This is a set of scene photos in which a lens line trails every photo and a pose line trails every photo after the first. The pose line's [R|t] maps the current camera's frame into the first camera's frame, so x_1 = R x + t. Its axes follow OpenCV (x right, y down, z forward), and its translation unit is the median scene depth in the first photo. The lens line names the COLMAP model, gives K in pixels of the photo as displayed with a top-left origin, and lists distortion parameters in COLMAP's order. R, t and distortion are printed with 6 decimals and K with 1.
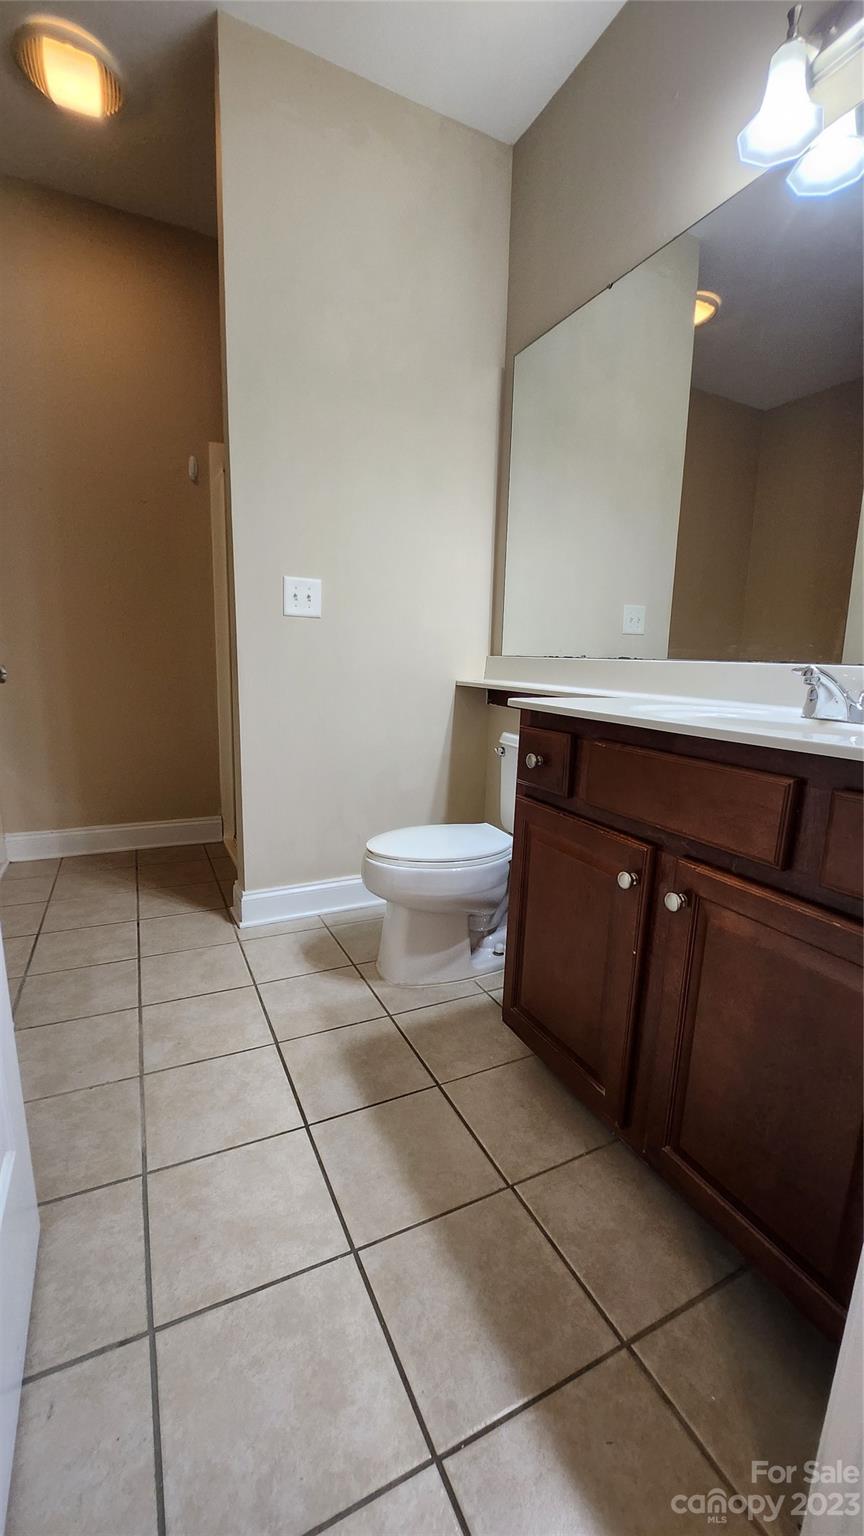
lens RADIAL K [[615.0, 0, 447.4], [0, 615.0, 771.9], [0, 0, 1]] dist [-0.011543, -0.004460]
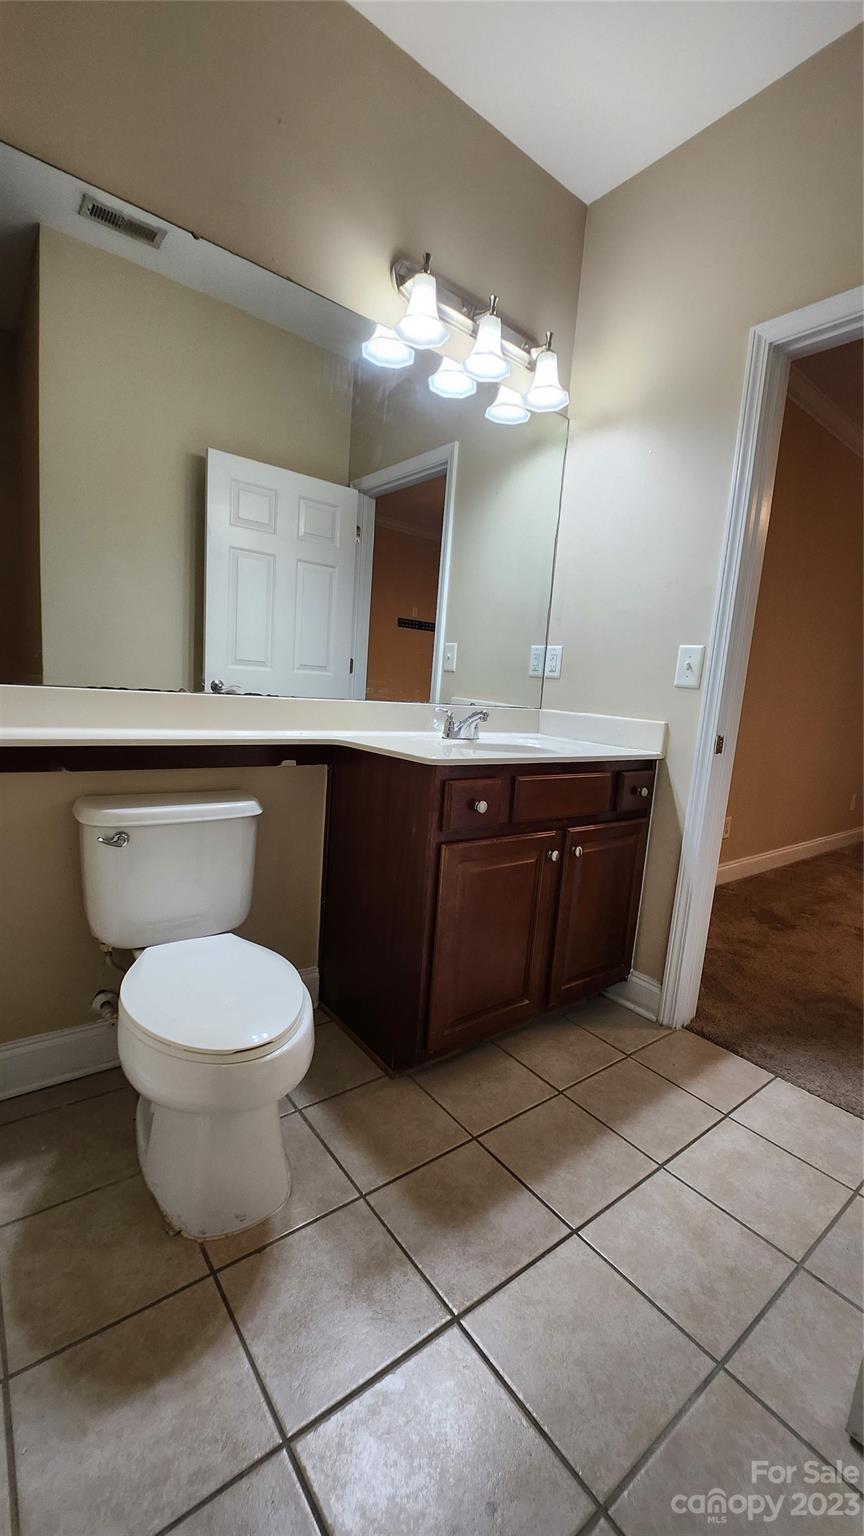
lens RADIAL K [[615.0, 0, 447.4], [0, 615.0, 771.9], [0, 0, 1]] dist [-0.011543, -0.004460]
pose [[-0.194742, -0.191197, 0.962039, -0.820158], [0.098033, 0.972112, 0.213043, -0.287779], [-0.975943, 0.135800, -0.170567, 1.065933]]
